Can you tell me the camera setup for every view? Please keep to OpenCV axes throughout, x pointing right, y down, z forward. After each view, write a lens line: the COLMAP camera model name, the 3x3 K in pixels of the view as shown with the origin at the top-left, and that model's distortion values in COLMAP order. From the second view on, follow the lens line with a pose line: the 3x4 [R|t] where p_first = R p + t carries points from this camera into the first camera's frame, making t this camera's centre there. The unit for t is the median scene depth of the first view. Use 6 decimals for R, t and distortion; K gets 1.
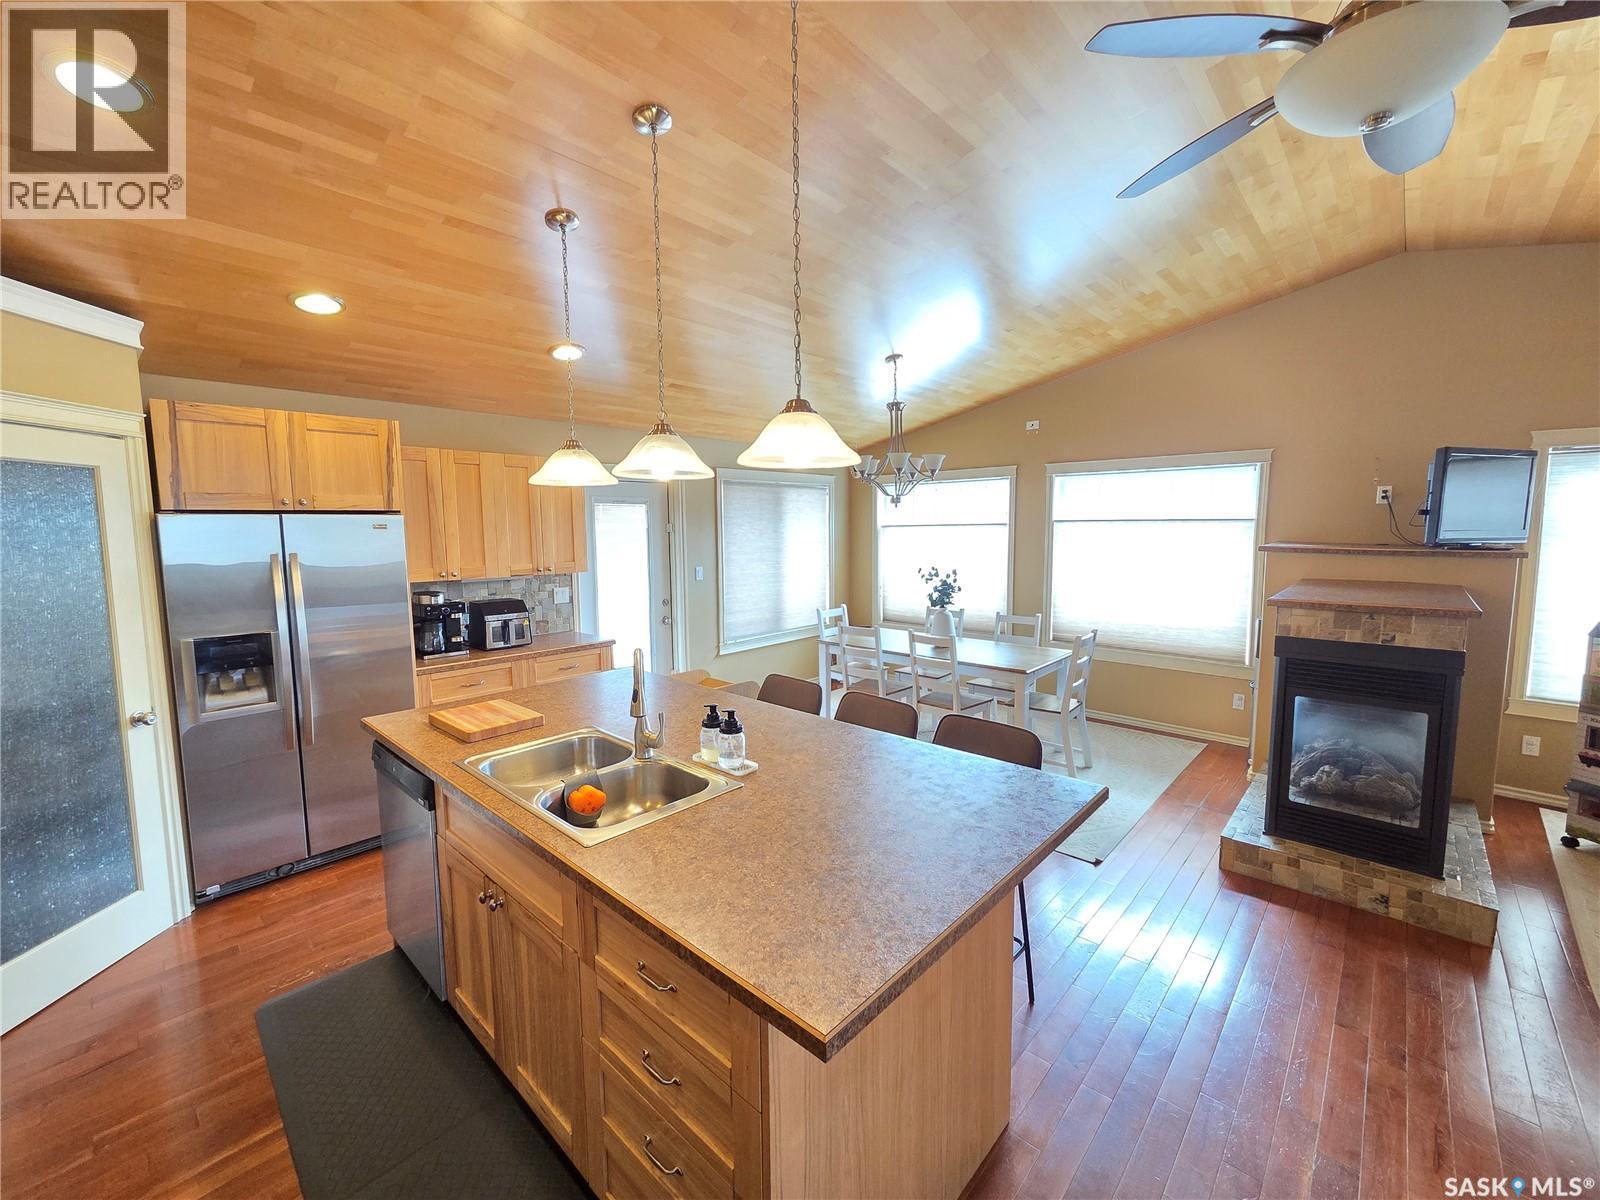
lens RADIAL K [[654.7, 0, 806.2], [0, 654.7, 590.9], [0, 0, 1]] dist [0.004233, -0.000539]
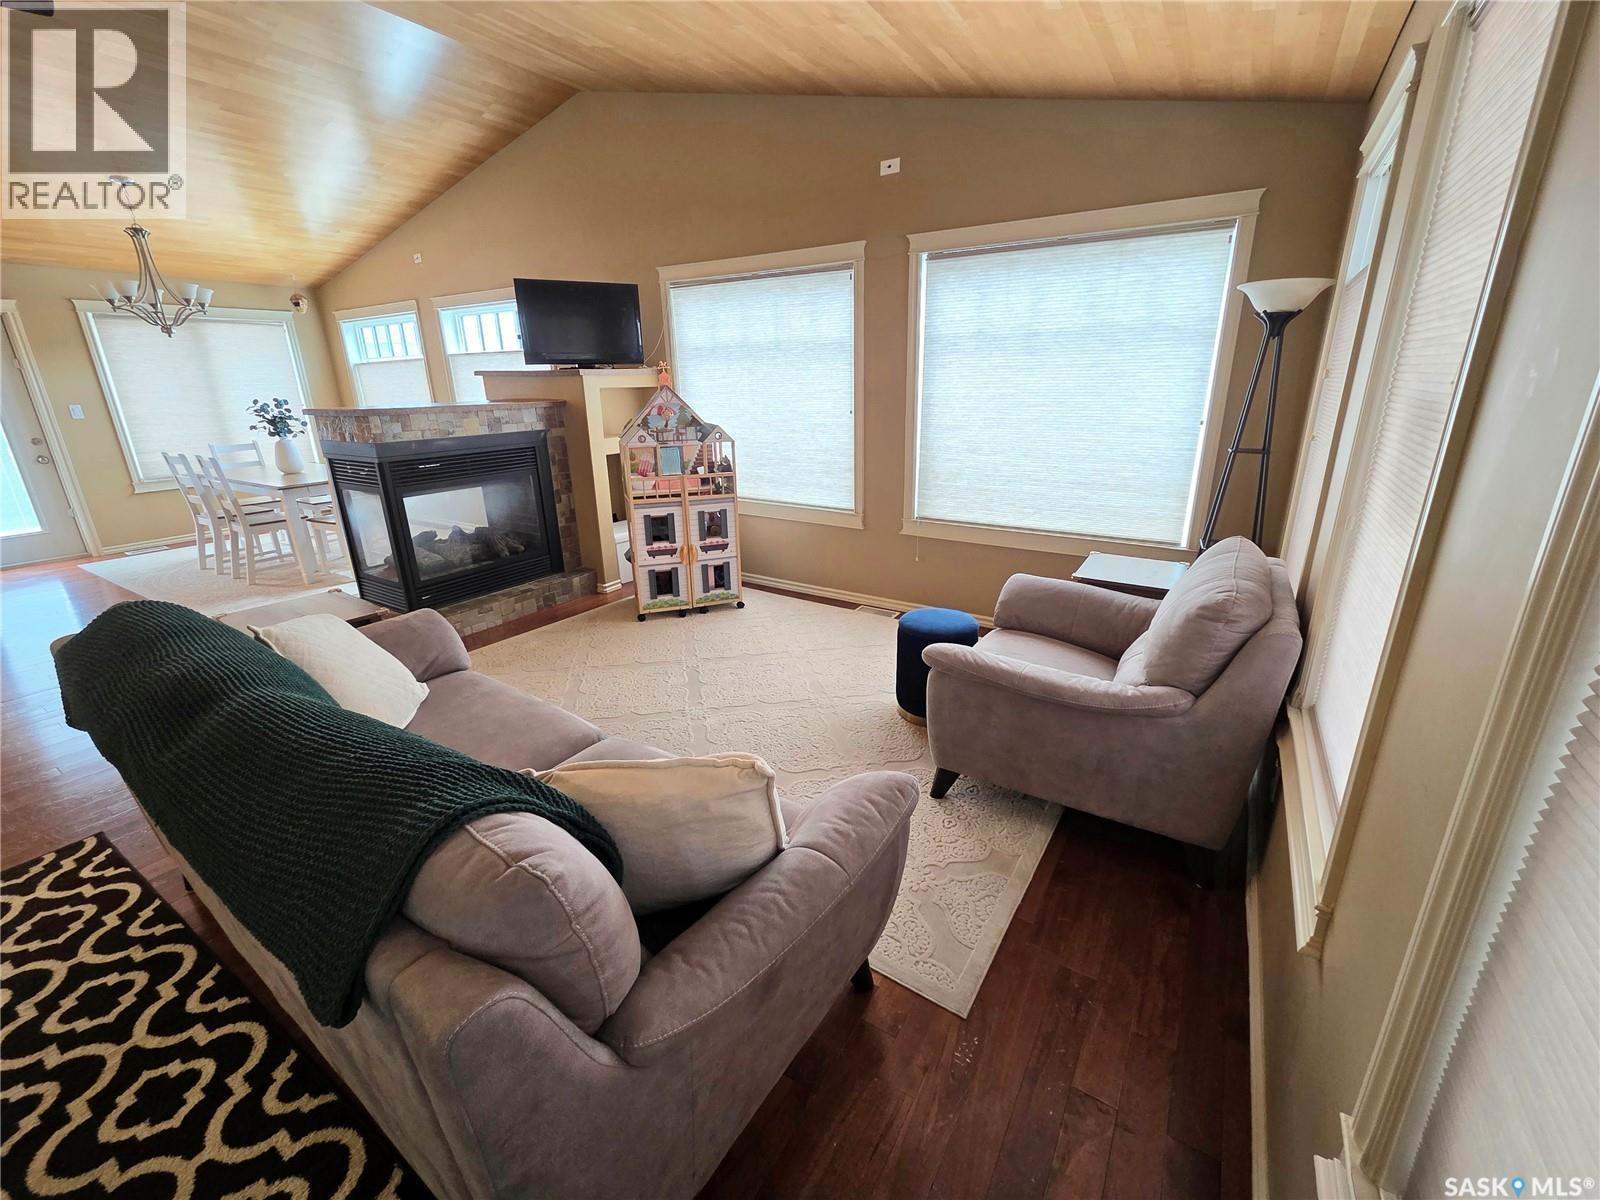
lens RADIAL K [[654.7, 0, 806.8], [0, 654.7, 590.2], [0, 0, 1]] dist [0.004233, -0.000539]
pose [[0.985650, -0.061024, 0.157386, 1.387886], [0.026851, 0.977175, 0.210730, 0.105991], [-0.166654, -0.203480, 0.964791, -0.389533]]
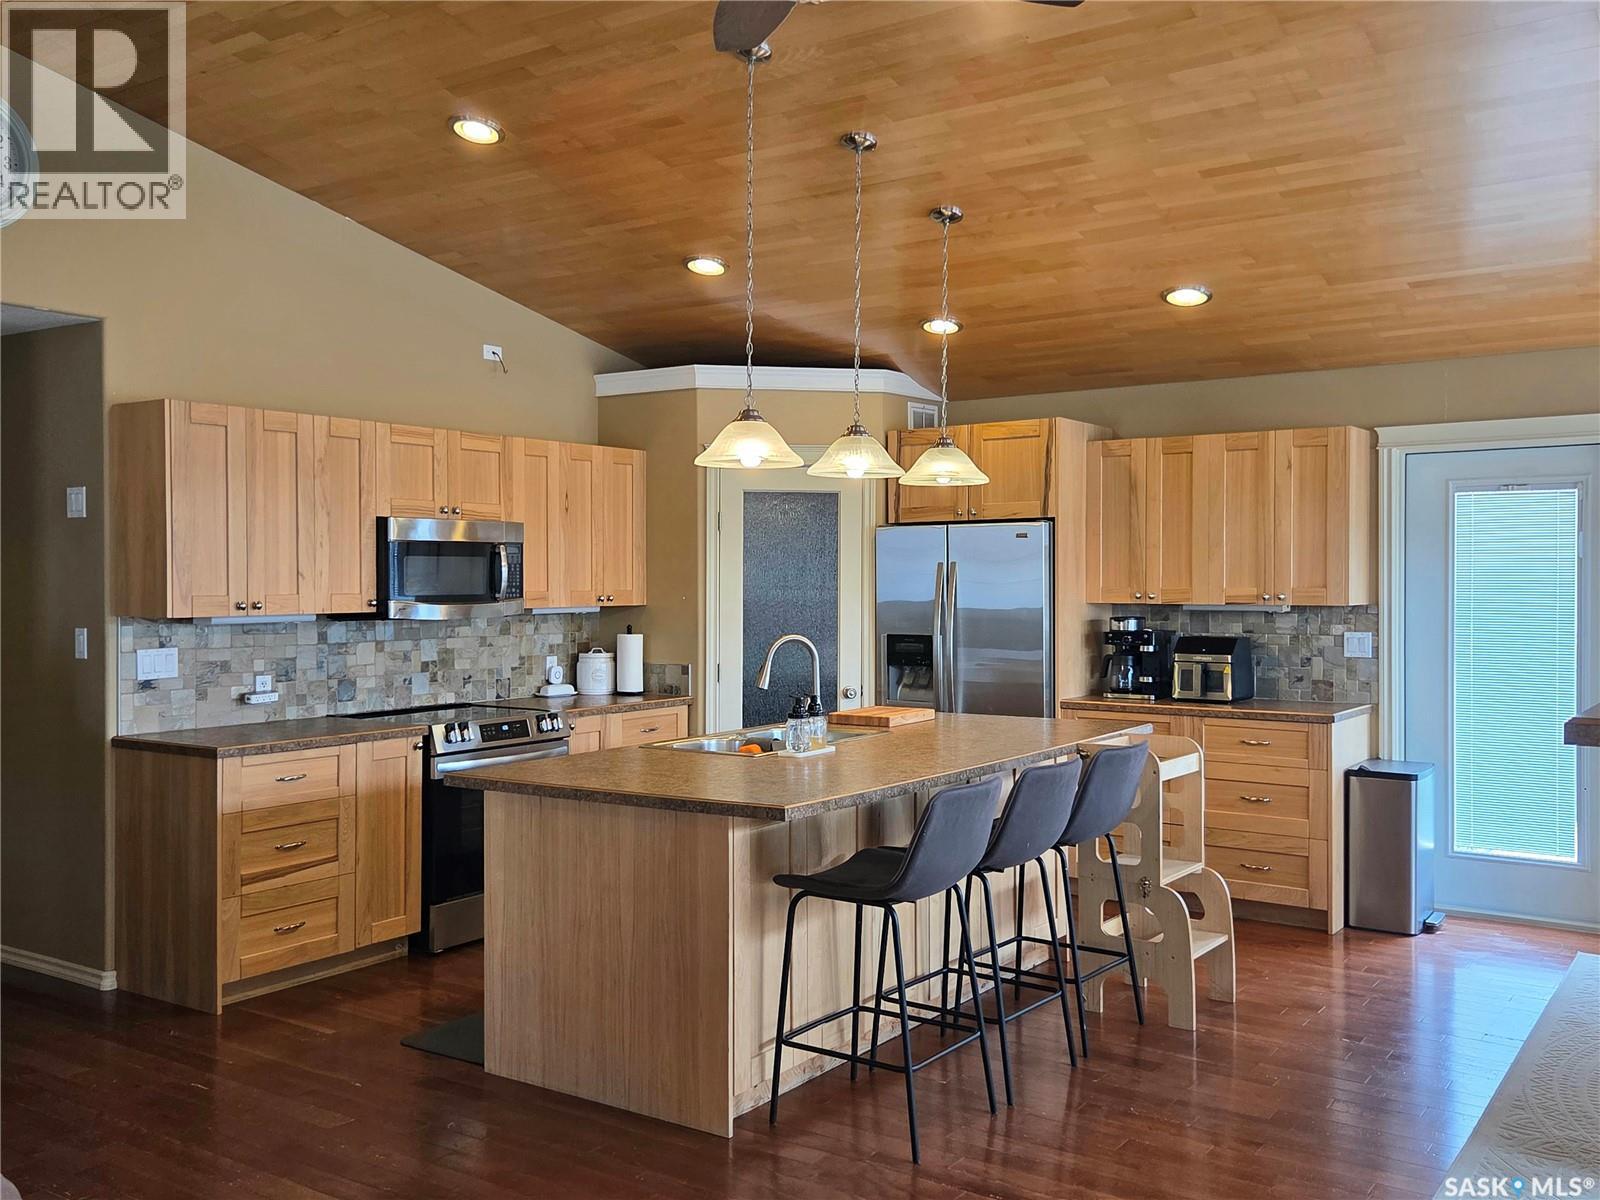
lens RADIAL K [[1469.2, 0, 796.4], [0, 1469.2, 593.2], [0, 0, 1]] dist [0.047560, 0.000000]
pose [[0.131315, 0.020156, -0.991136, 1.429195], [-0.095451, 0.995405, 0.007597, -0.002242], [0.986735, 0.093607, 0.132636, 0.435046]]
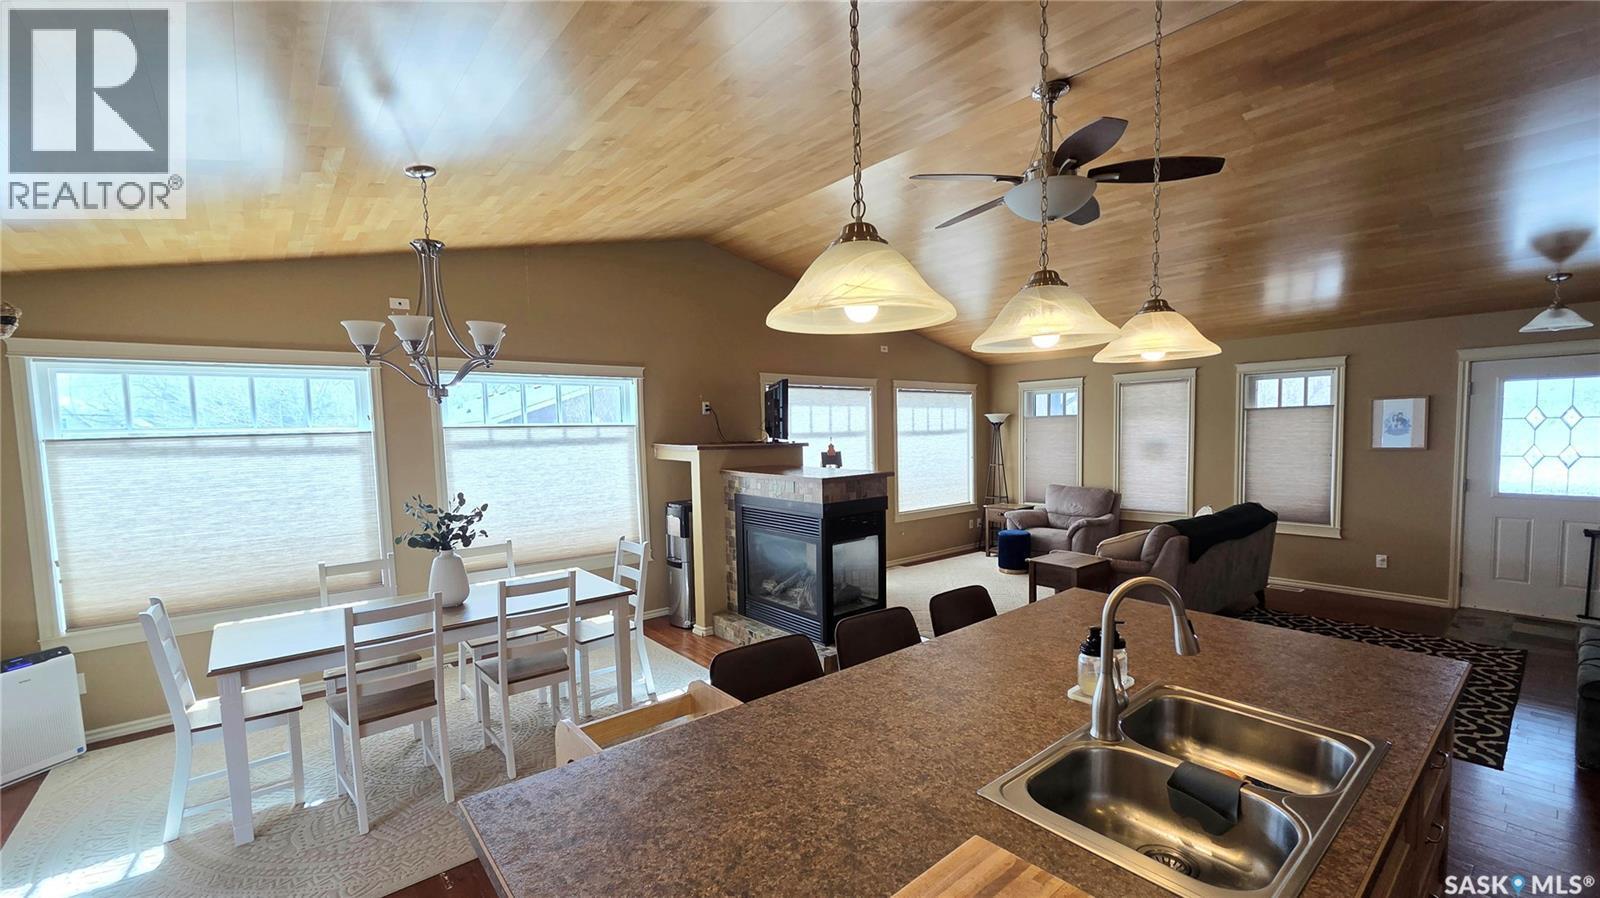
lens RADIAL K [[649.7, 0, 804.1], [0, 649.7, 479.8], [0, 0, 1]] dist [-0.000588, -0.000038]
pose [[0.137996, -0.075776, 0.987530, -0.658299], [0.119786, 0.991027, 0.059306, -0.068825], [-0.983162, 0.110108, 0.145835, 0.818705]]
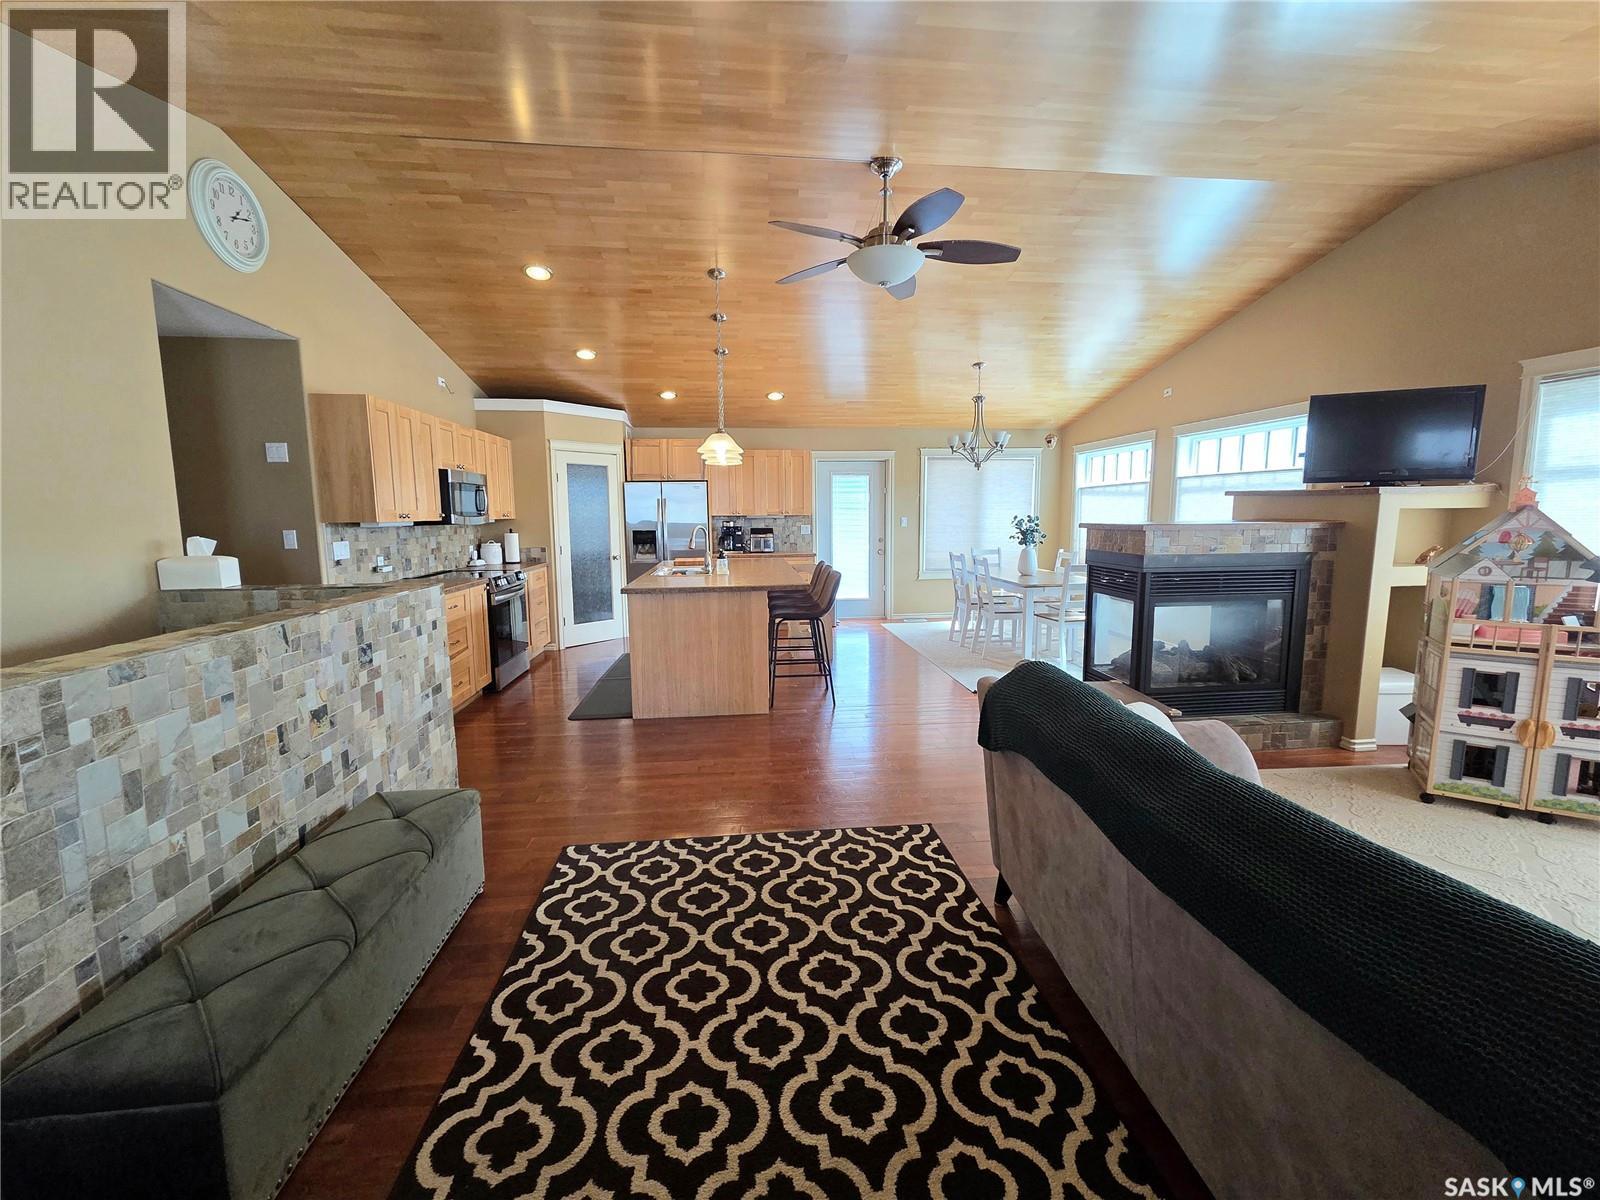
lens RADIAL K [[654.7, 0, 809.0], [0, 654.7, 592.7], [0, 0, 1]] dist [0.004233, -0.000539]
pose [[0.749964, 0.083057, -0.656243, 1.190181], [-0.062934, 0.996545, 0.054205, 0.120478], [0.658478, 0.000648, 0.752600, -0.452574]]
